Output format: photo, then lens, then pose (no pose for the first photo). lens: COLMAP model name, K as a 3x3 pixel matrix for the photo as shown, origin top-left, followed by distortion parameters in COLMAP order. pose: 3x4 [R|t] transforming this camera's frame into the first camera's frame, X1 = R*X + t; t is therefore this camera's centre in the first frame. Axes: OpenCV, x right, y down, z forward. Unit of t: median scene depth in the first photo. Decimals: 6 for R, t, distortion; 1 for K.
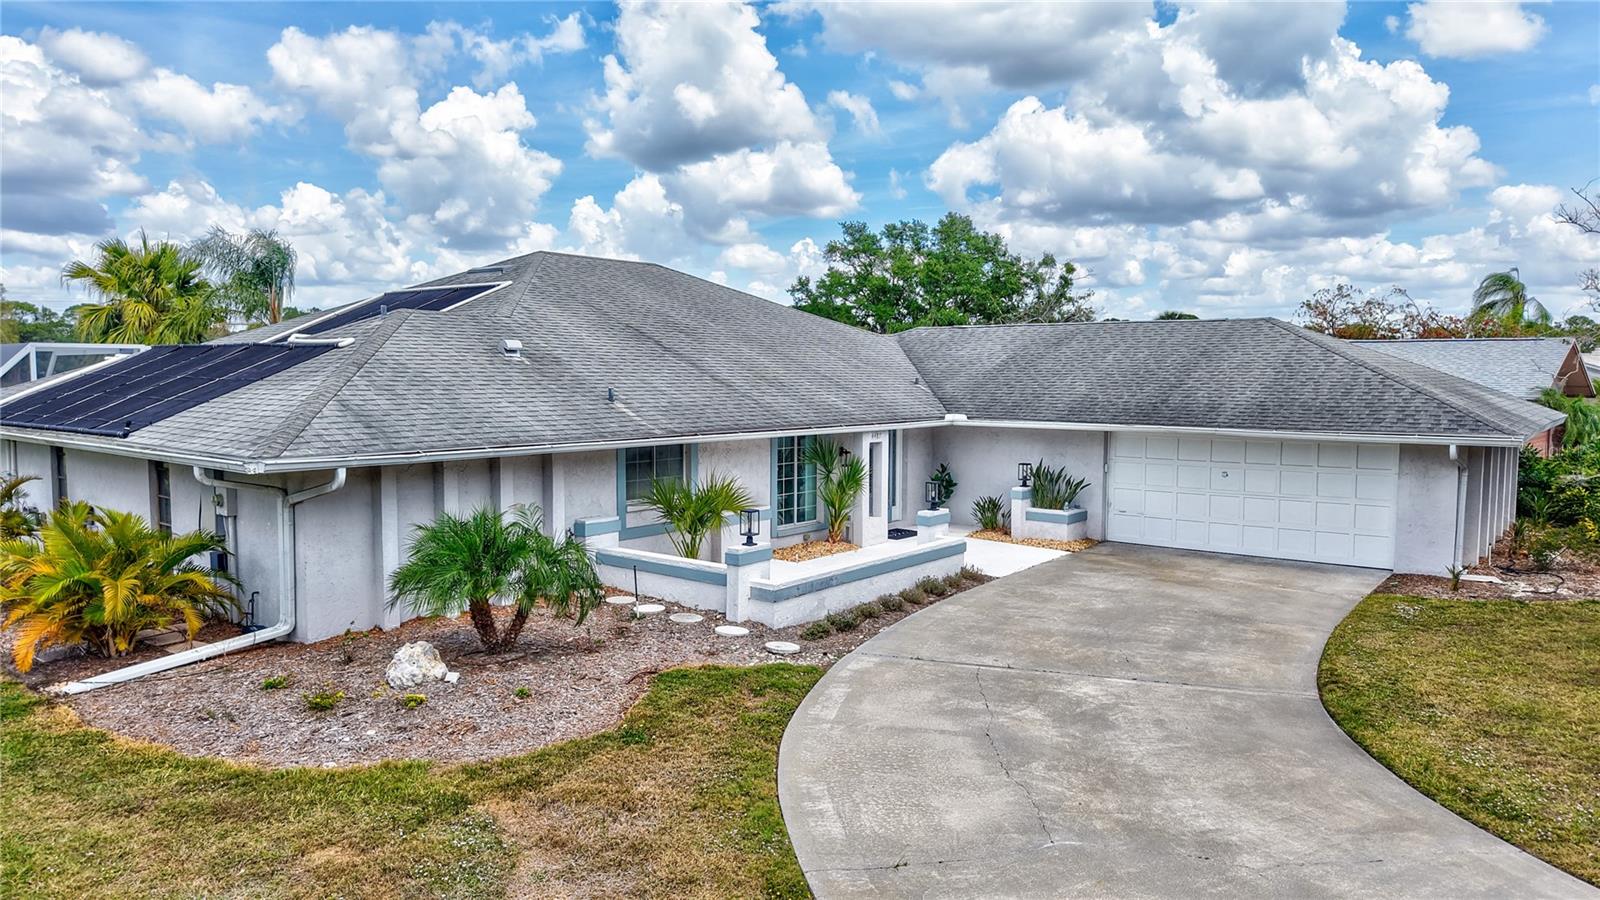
lens RADIAL K [[1068.6, 0, 793.6], [0, 1068.6, 457.6], [0, 0, 1]] dist [0.016910, -0.002672]
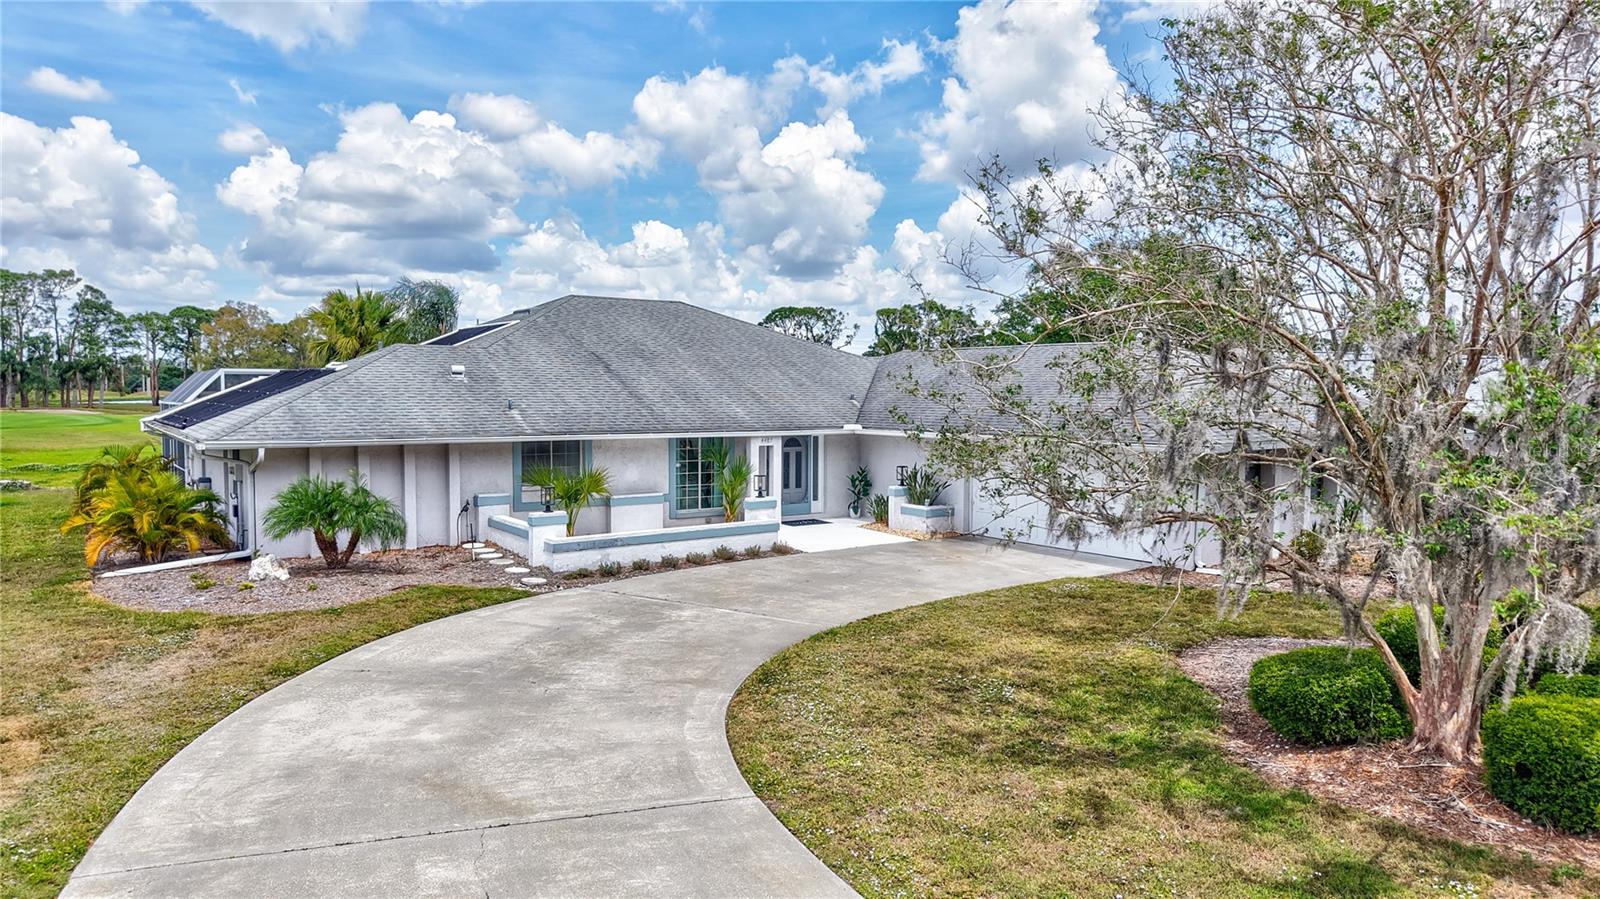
lens RADIAL K [[1069.4, 0, 795.2], [0, 1069.4, 450.6], [0, 0, 1]] dist [0.059550, -0.086914]
pose [[0.959741, 0.016399, -0.280407, 0.689424], [-0.023124, 0.999518, -0.020690, 0.024561], [0.279933, 0.026341, 0.959658, -0.267798]]
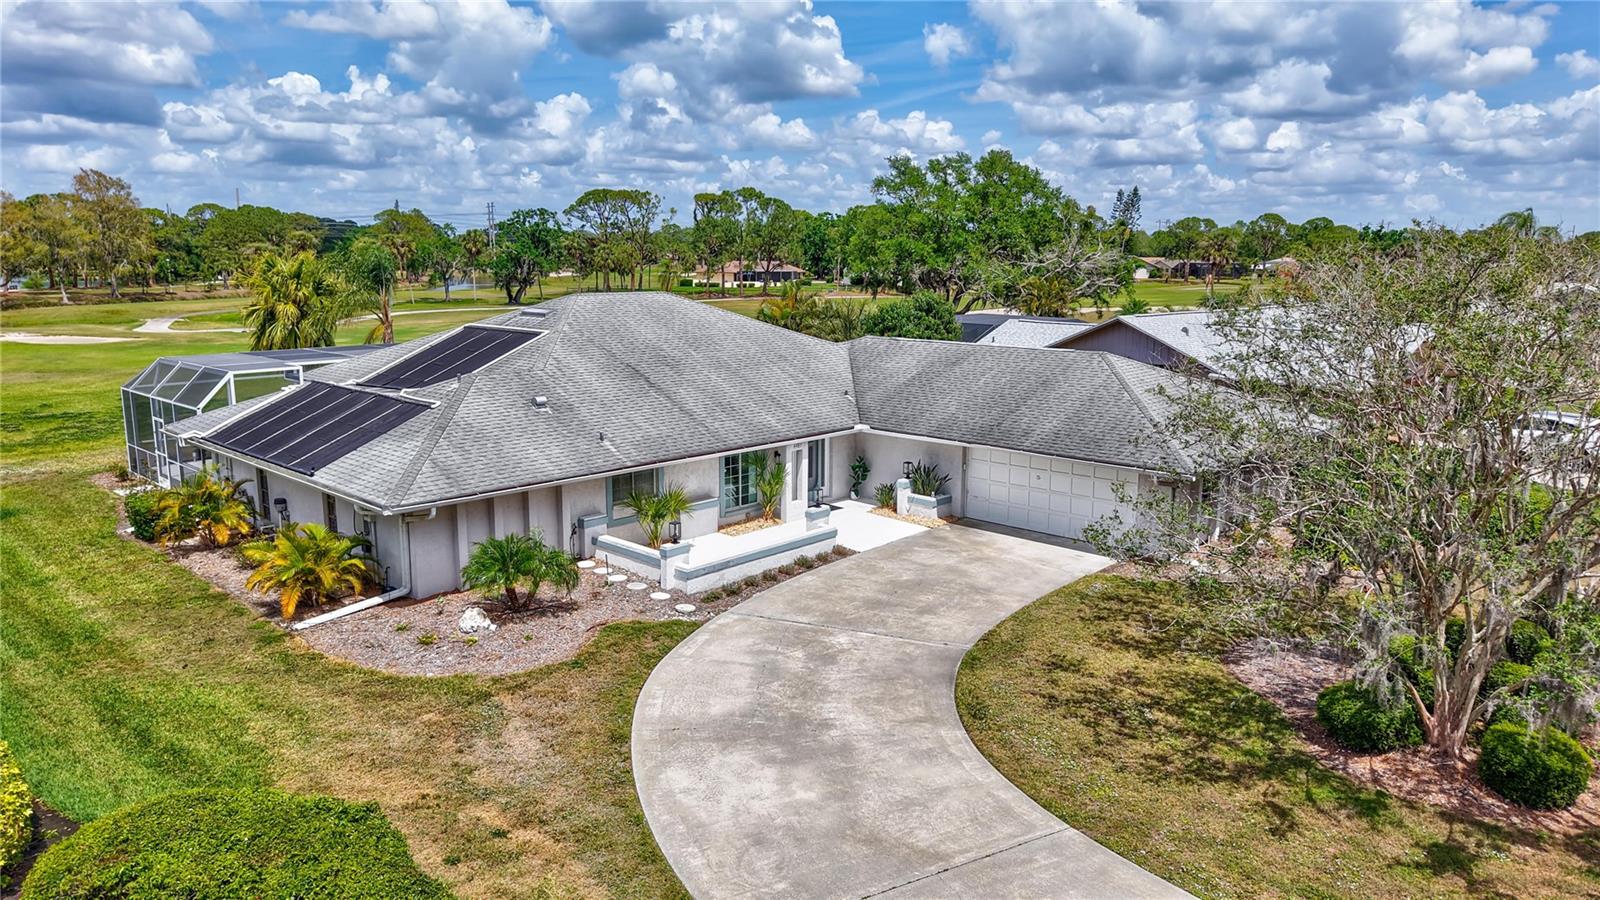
lens RADIAL K [[1069.4, 0, 795.2], [0, 1069.4, 451.1], [0, 0, 1]] dist [0.059550, -0.086914]
pose [[0.996417, 0.015053, -0.083224, 0.293077], [-0.006484, 0.994732, 0.102300, -0.241524], [0.084325, -0.101394, 0.991266, -0.644290]]
